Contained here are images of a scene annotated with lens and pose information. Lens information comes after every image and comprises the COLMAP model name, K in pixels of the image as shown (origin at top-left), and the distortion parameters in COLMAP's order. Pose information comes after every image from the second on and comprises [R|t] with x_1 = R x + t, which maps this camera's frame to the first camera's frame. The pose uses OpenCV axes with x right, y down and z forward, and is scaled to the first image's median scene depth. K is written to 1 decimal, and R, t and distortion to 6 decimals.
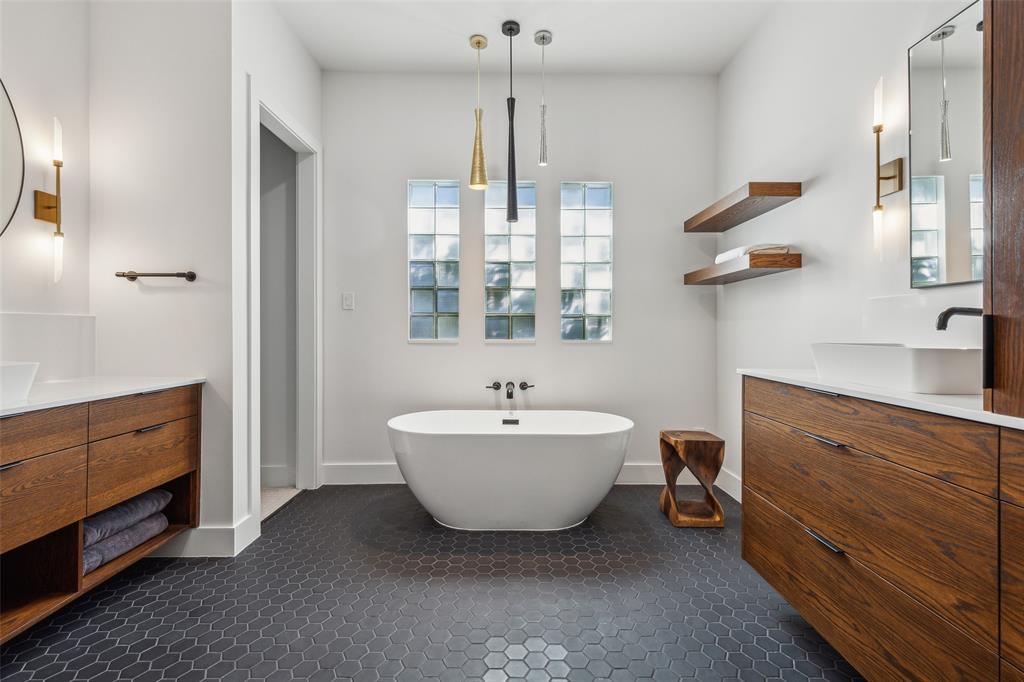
lens RADIAL K [[468.9, 0, 512.7], [0, 468.9, 334.3], [0, 0, 1]] dist [0.003134, 0.000396]
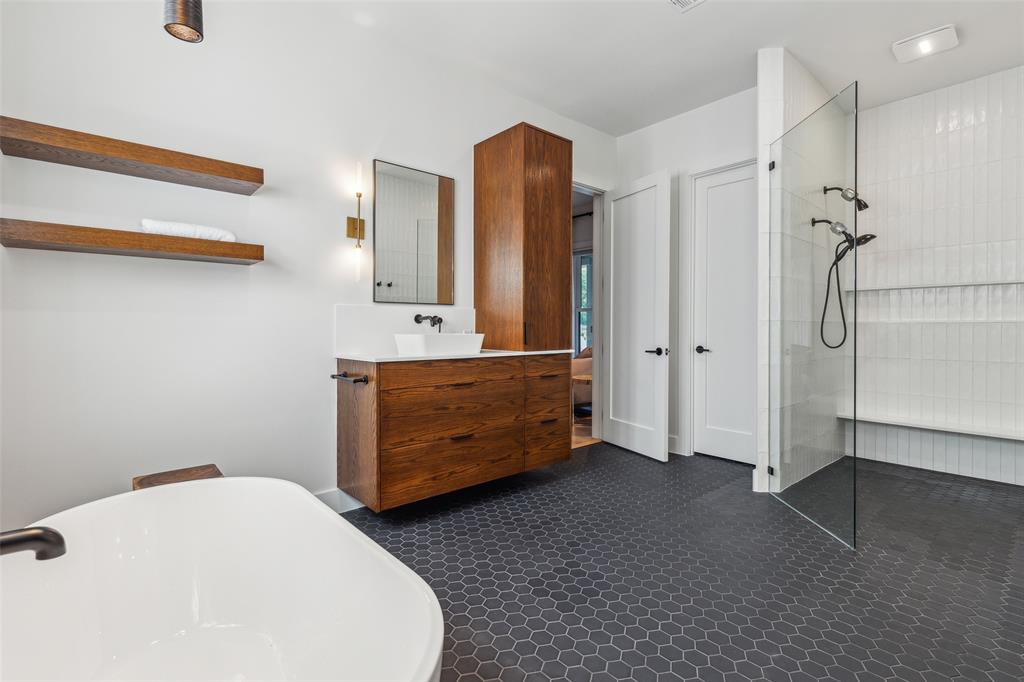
lens RADIAL K [[468.9, 0, 511.4], [0, 468.9, 335.1], [0, 0, 1]] dist [0.003134, 0.000396]
pose [[-0.678355, -0.009809, 0.734669, -0.936025], [0.000766, 0.999901, 0.014058, 0.001115], [-0.734734, 0.010099, -0.678280, 2.312400]]
